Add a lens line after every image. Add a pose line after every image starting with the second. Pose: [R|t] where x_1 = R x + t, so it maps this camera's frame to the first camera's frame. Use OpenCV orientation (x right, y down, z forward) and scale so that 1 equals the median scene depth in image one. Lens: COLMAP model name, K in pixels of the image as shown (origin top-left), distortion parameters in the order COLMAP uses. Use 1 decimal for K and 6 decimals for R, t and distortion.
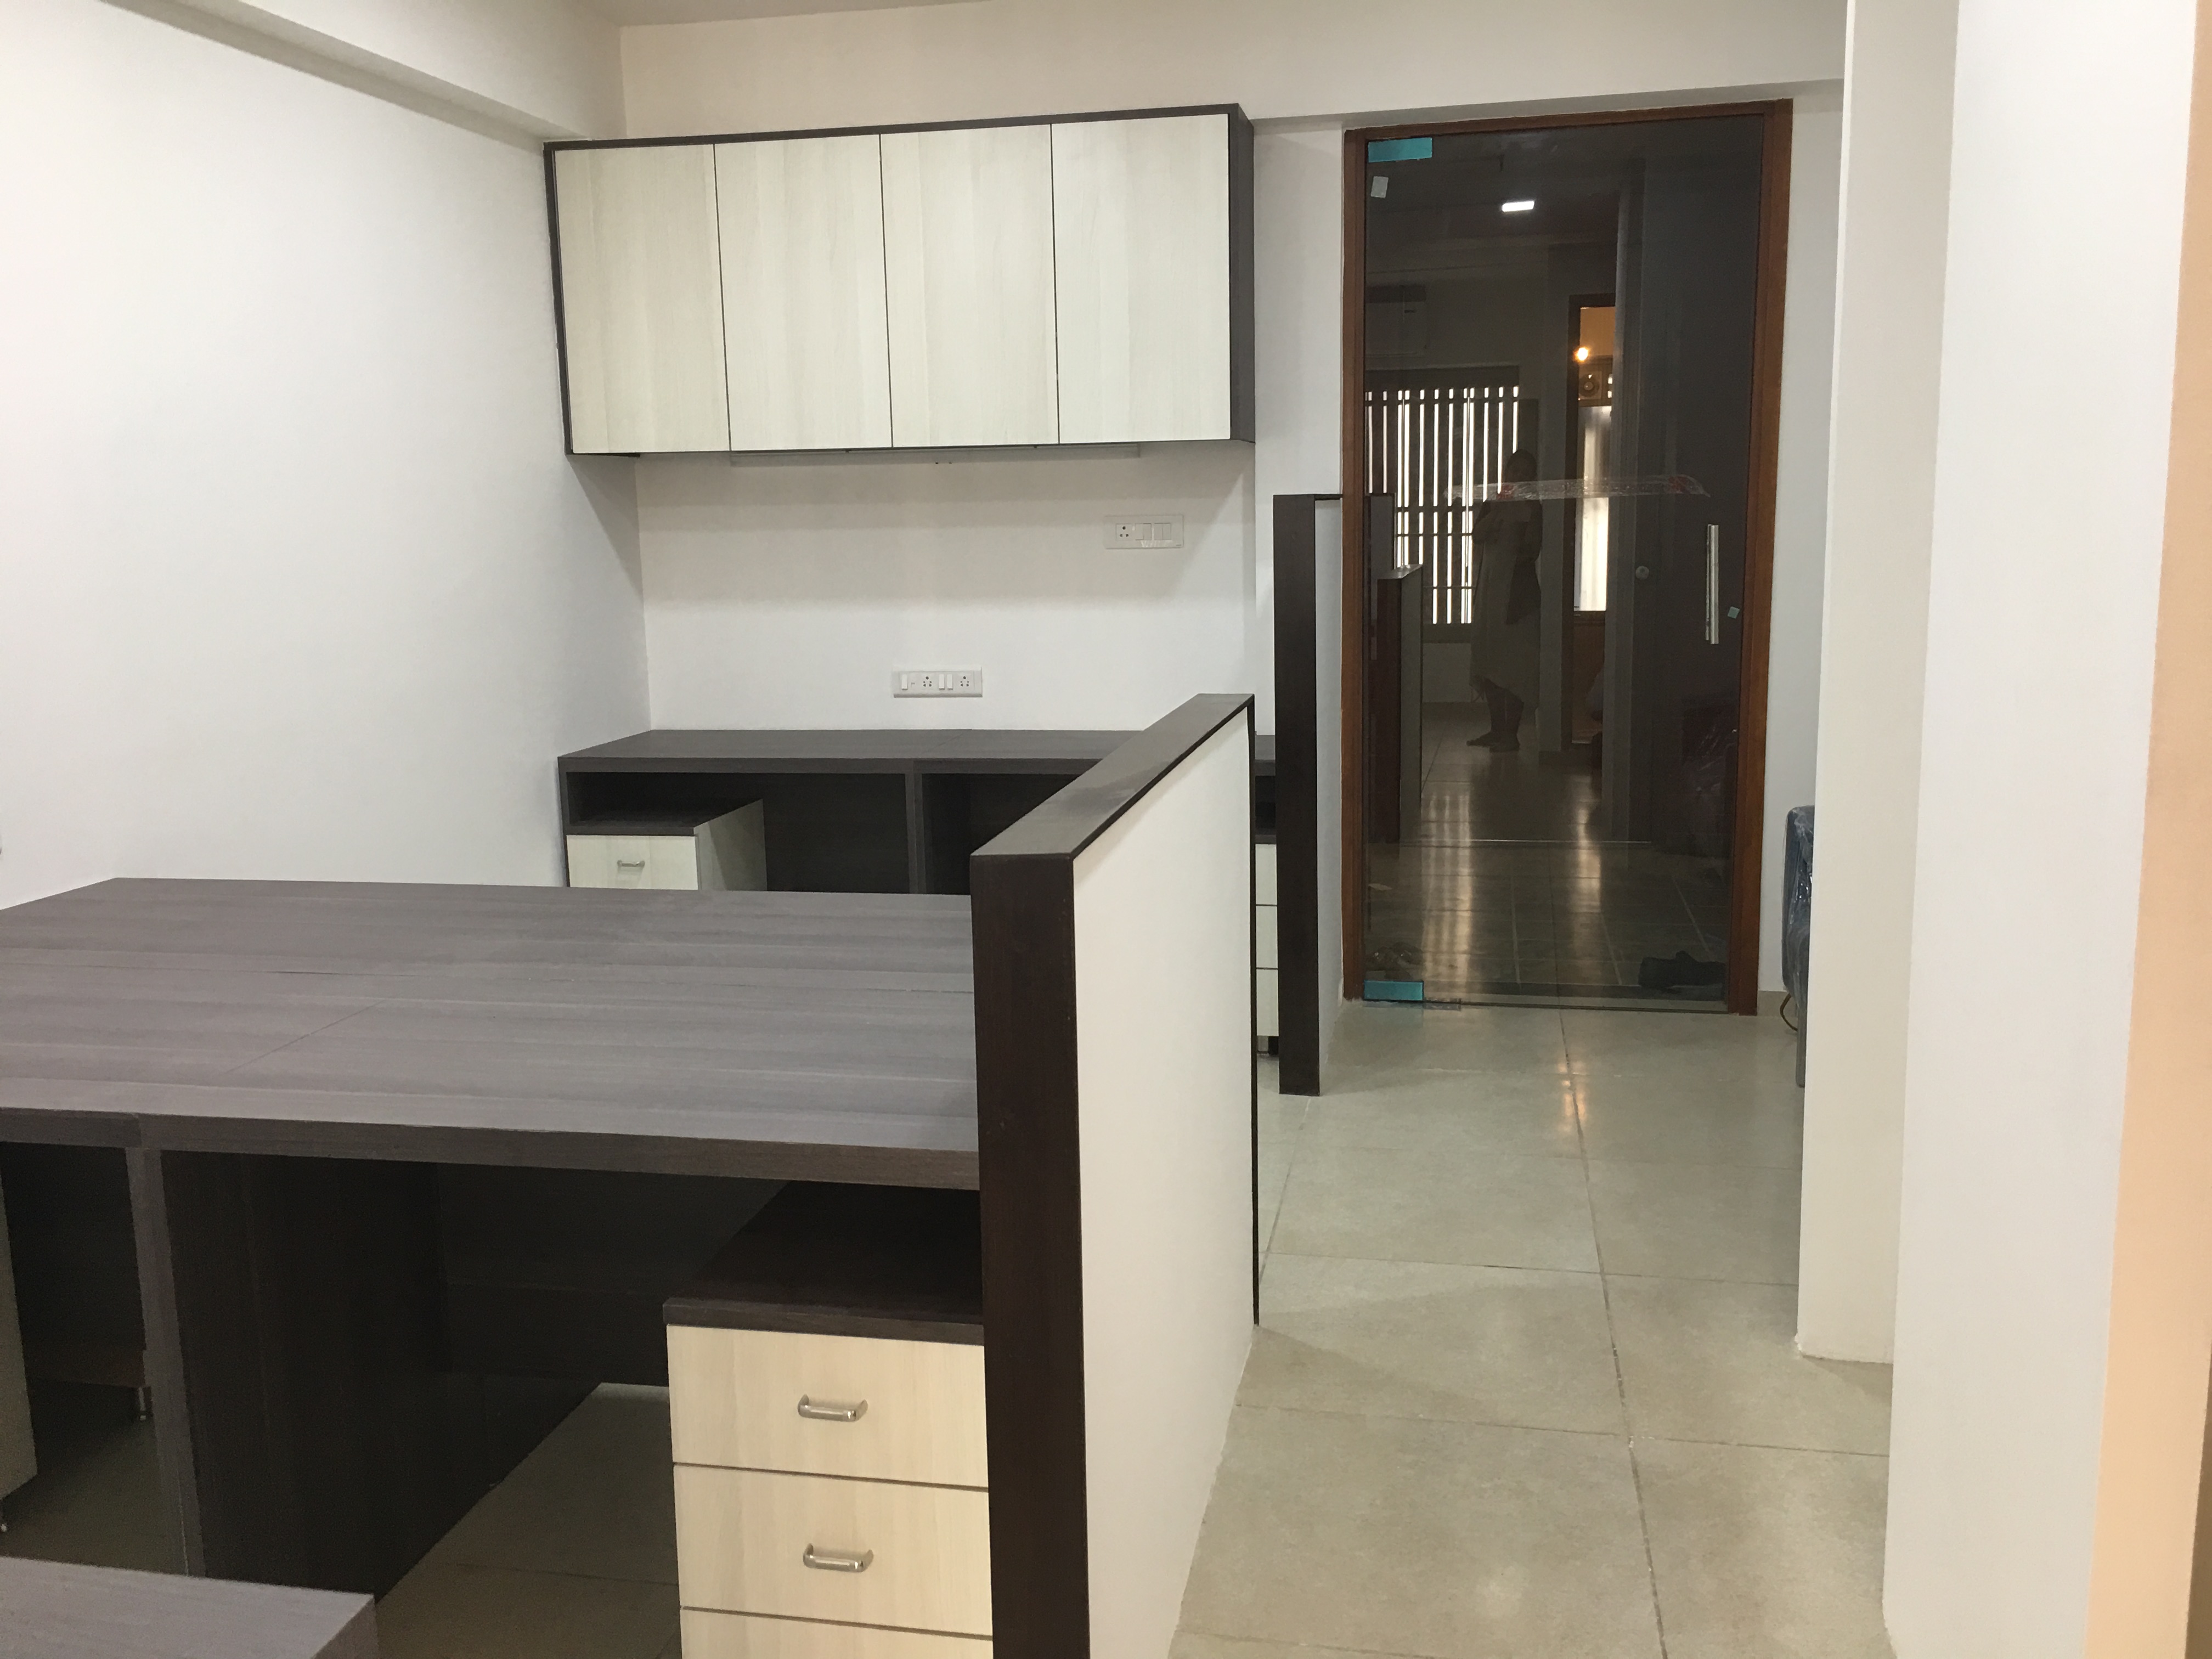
lens RADIAL K [[1884.7, 0, 1102.0], [0, 1884.7, 809.2], [0, 0, 1]] dist [0.082263, -0.110039]
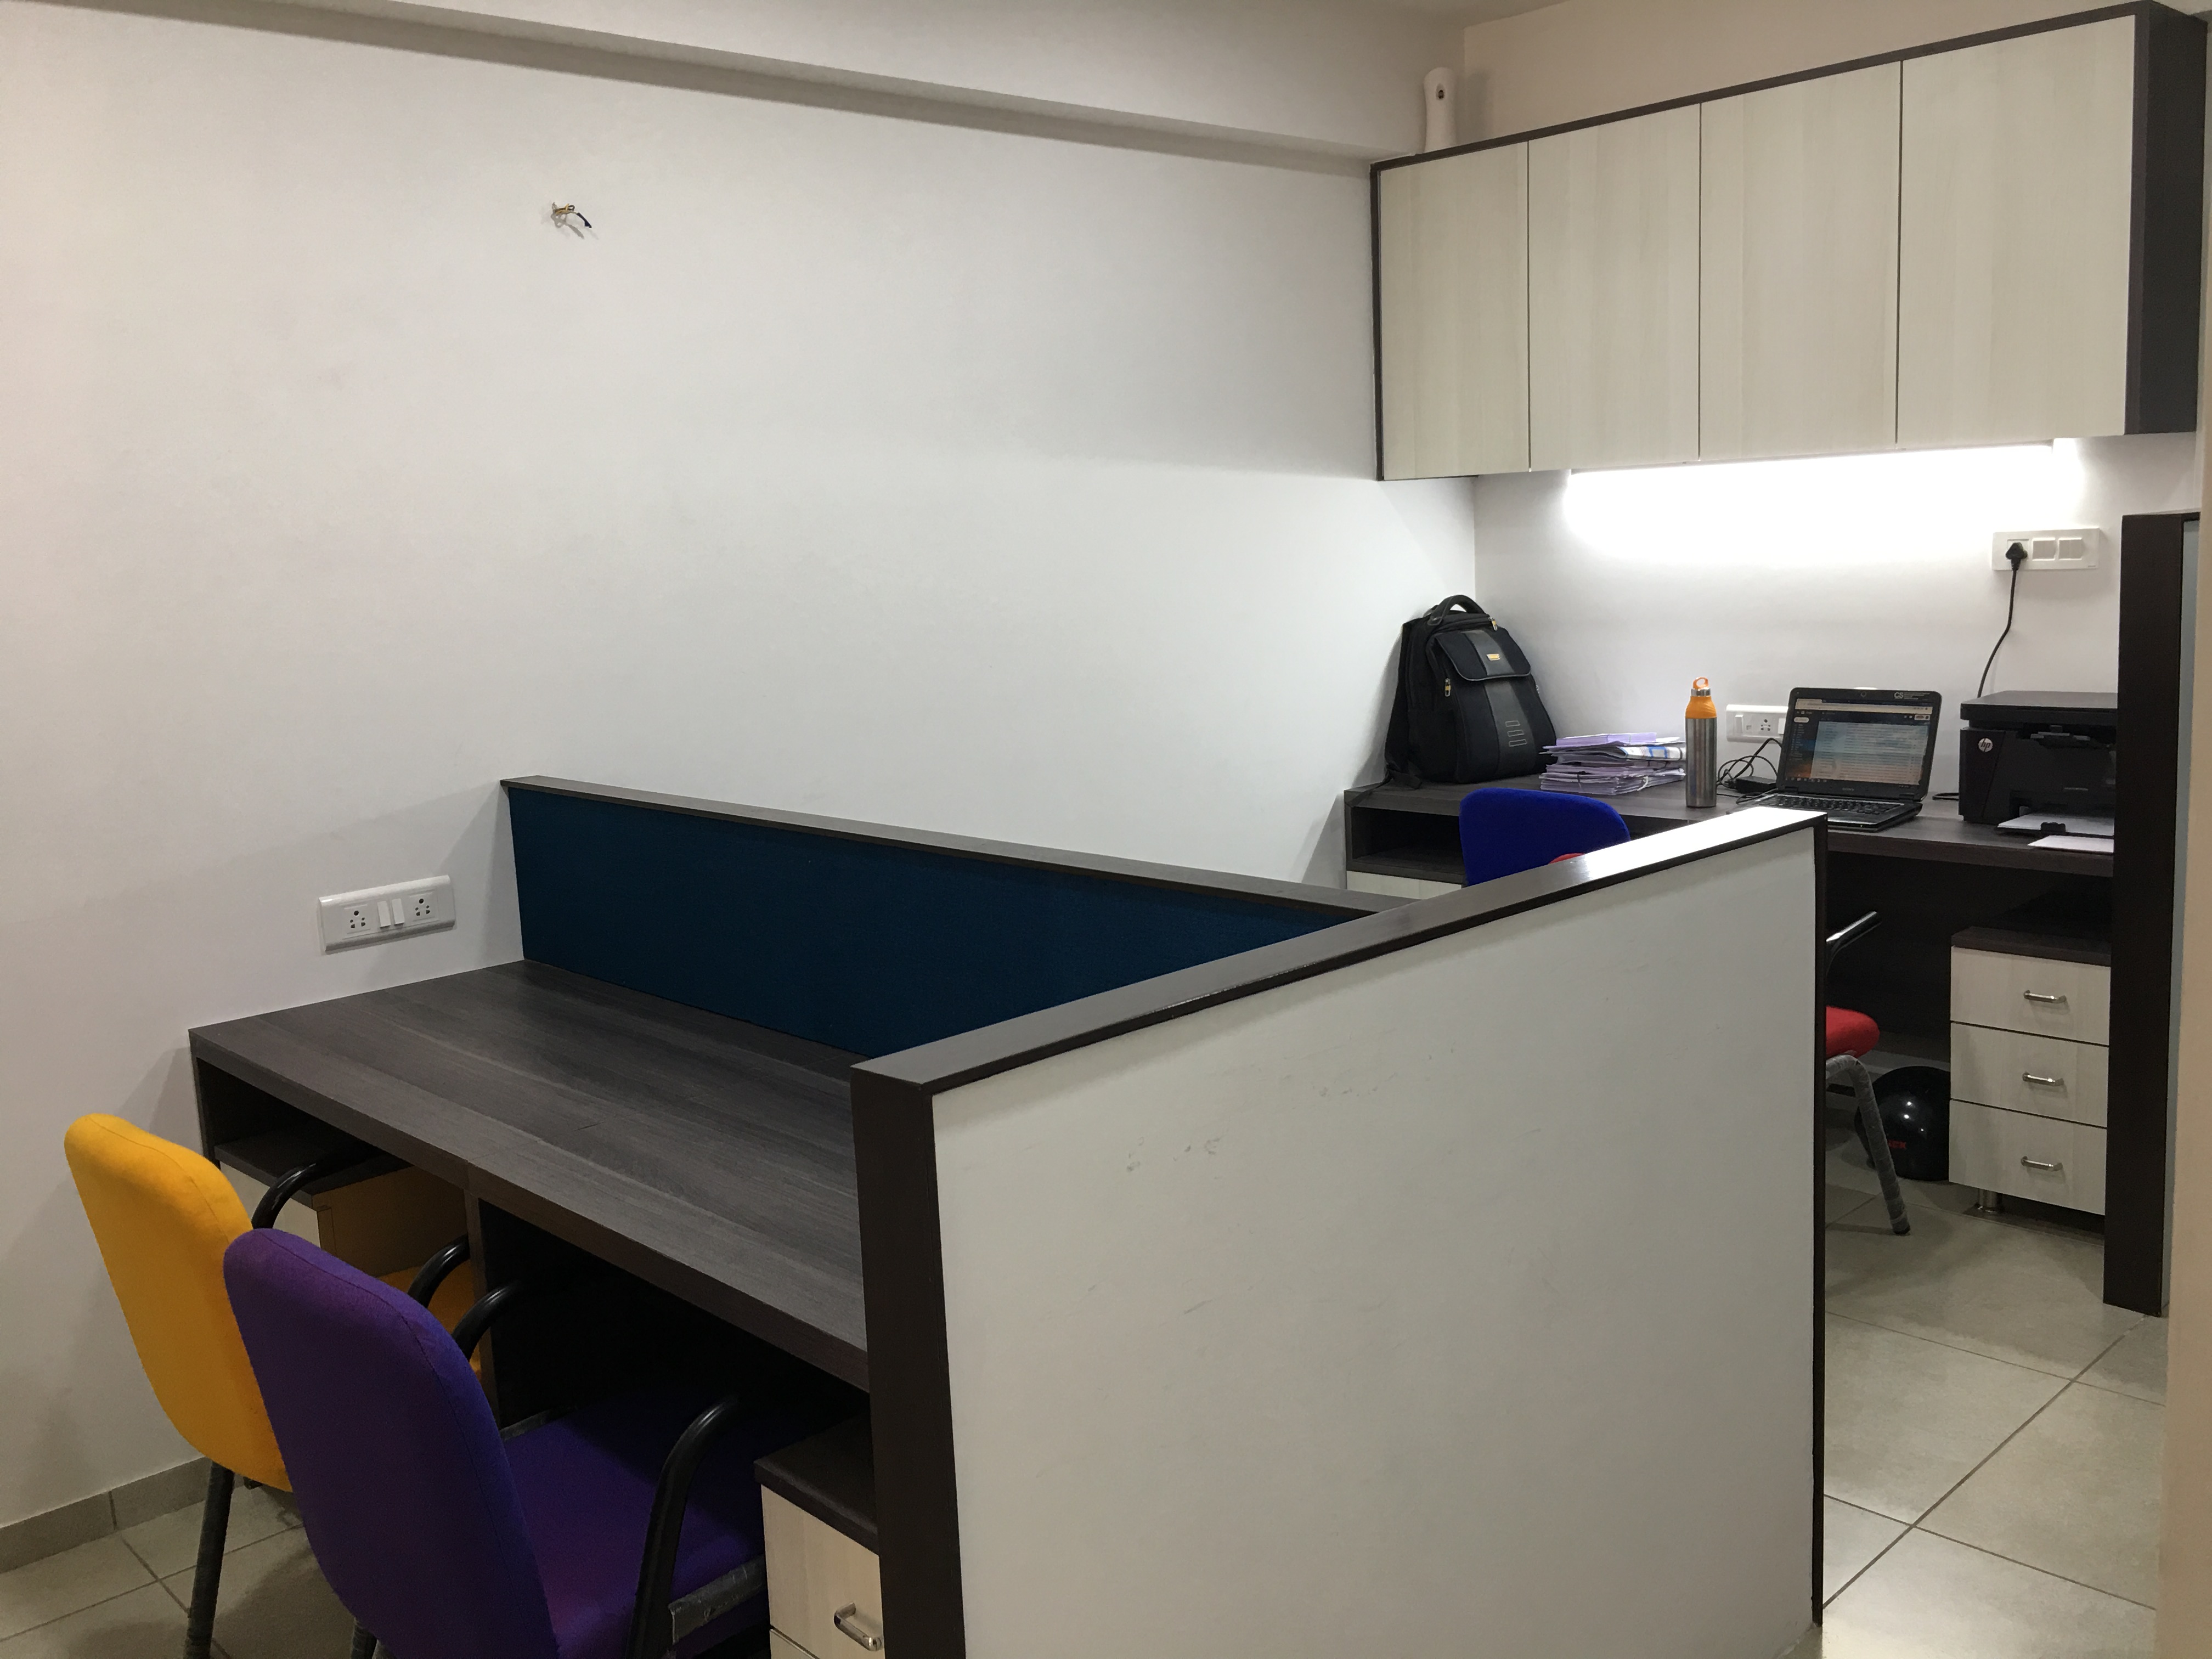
lens RADIAL K [[1884.7, 0, 1097.4], [0, 1884.7, 805.8], [0, 0, 1]] dist [0.082263, -0.110039]
pose [[0.814139, 0.067387, -0.576747, 0.183590], [-0.059578, 0.997695, 0.032470, -0.046275], [0.577606, 0.007926, 0.816277, 0.130443]]
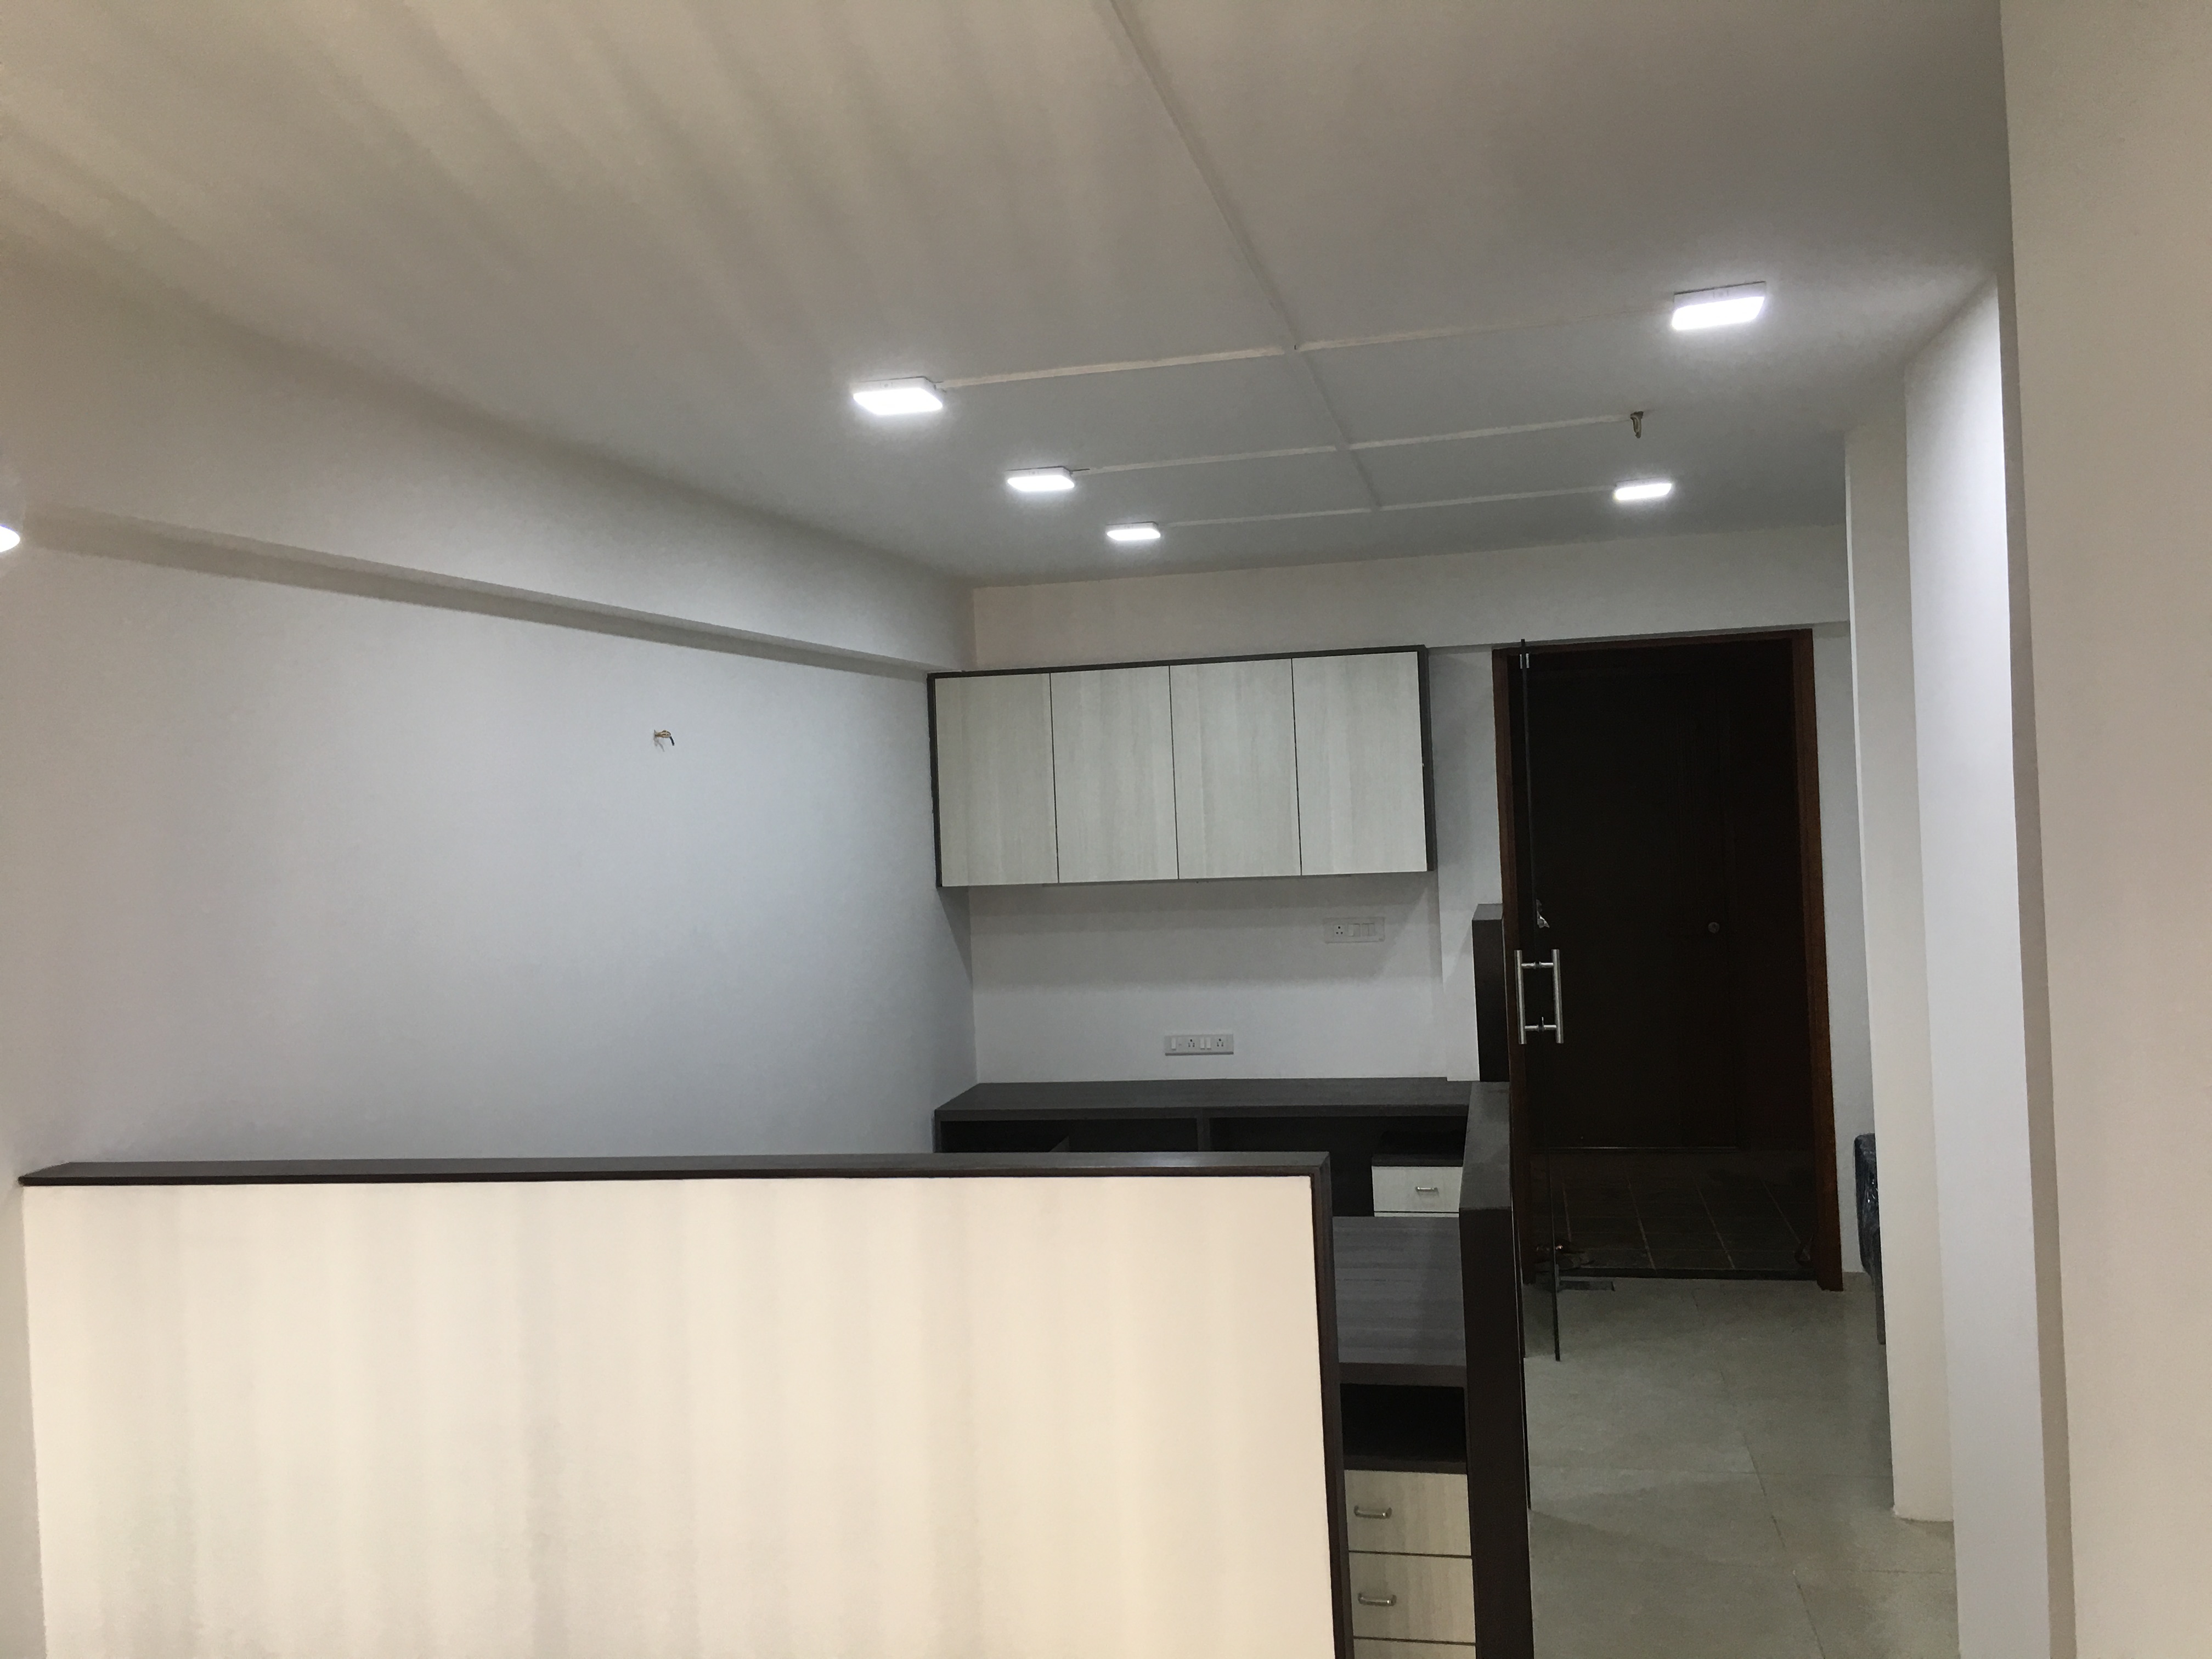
lens RADIAL K [[1884.7, 0, 1103.6], [0, 1884.7, 815.3], [0, 0, 1]] dist [0.082263, -0.110039]
pose [[0.999584, -0.024690, -0.014879, -0.147445], [0.022244, 0.988941, -0.146631, -0.037118], [0.018335, 0.146239, 0.989079, -0.384949]]
